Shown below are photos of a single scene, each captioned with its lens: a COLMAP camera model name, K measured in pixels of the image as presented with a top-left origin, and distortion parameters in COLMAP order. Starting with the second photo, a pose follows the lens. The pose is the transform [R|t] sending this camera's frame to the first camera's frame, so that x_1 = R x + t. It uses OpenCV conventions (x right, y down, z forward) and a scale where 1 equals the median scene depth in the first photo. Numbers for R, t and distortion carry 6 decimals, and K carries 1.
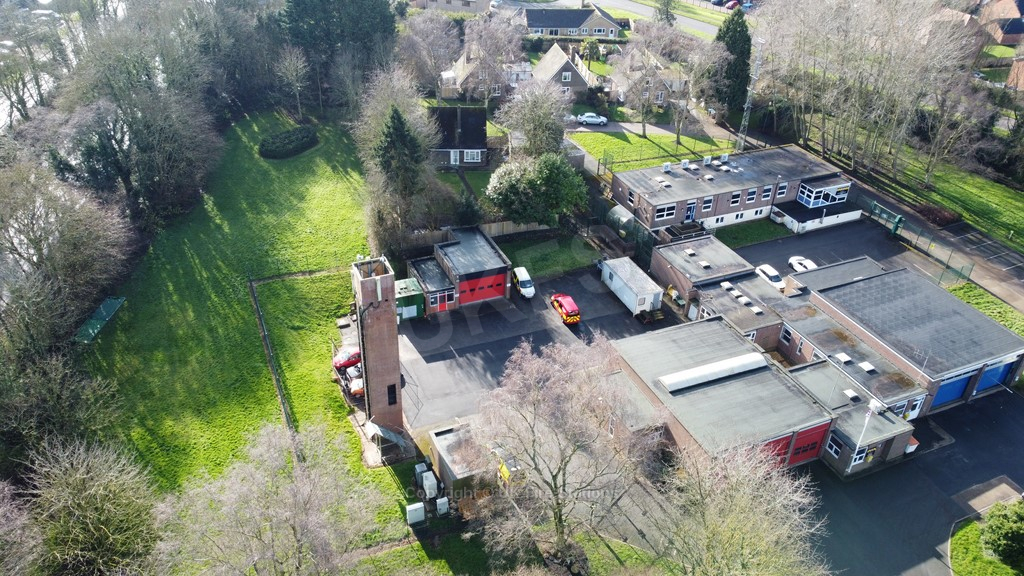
lens RADIAL K [[771.4, 0, 512.0], [0, 771.4, 288.0], [0, 0, 1]] dist [0.008221, -0.013306]
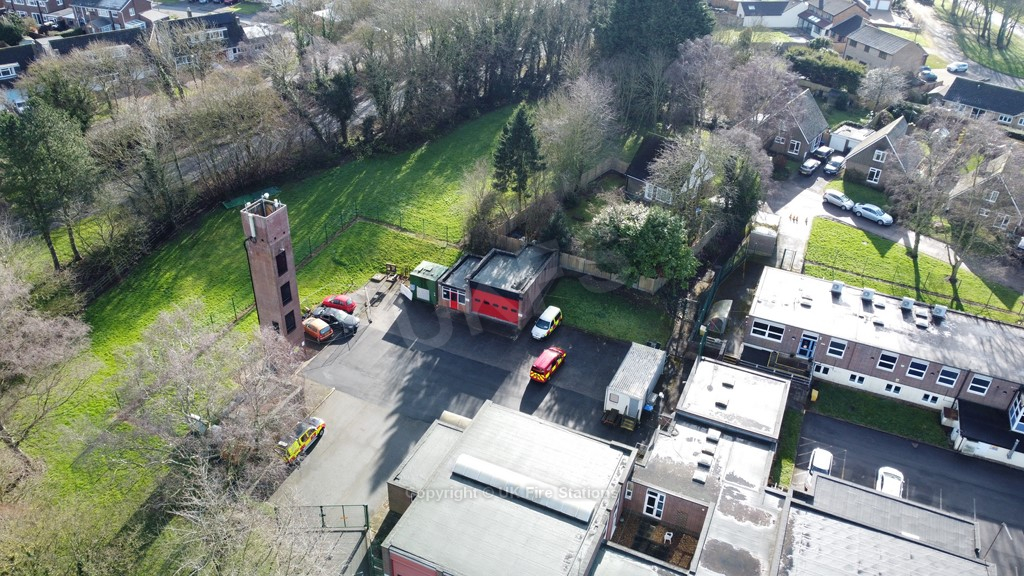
lens RADIAL K [[771.4, 0, 512.0], [0, 771.4, 288.0], [0, 0, 1]] dist [0.008221, -0.013306]
pose [[0.674784, 0.391969, -0.625322, 0.490683], [-0.410293, 0.903537, 0.123615, -0.127072], [0.613455, 0.173151, 0.770514, 0.241795]]
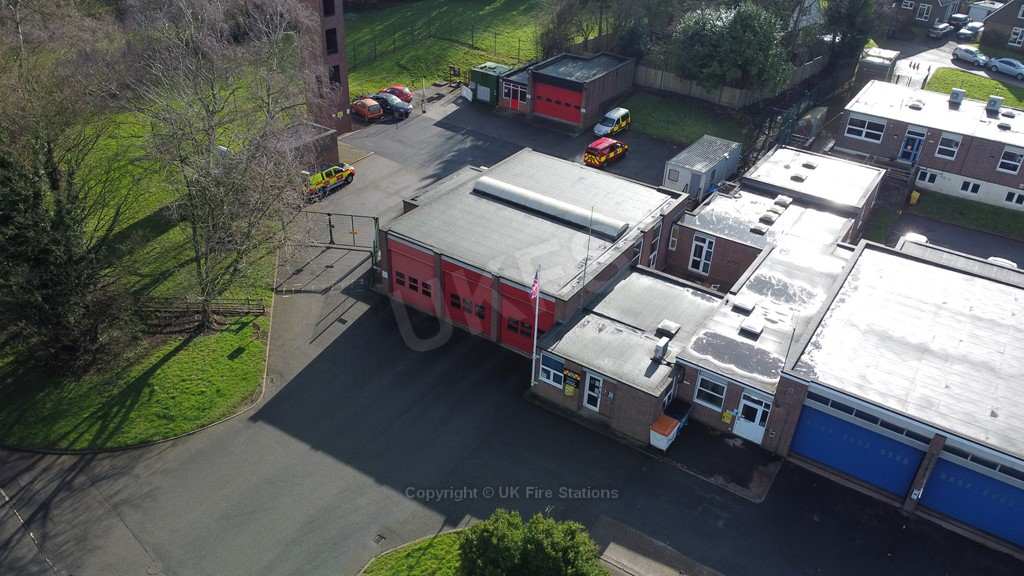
lens RADIAL K [[771.4, 0, 512.0], [0, 771.4, 288.0], [0, 0, 1]] dist [0.008221, -0.013306]
pose [[0.540403, 0.439789, -0.717321, 0.569741], [-0.472490, 0.864033, 0.173782, 0.047750], [0.696217, 0.245015, 0.674722, 0.373305]]
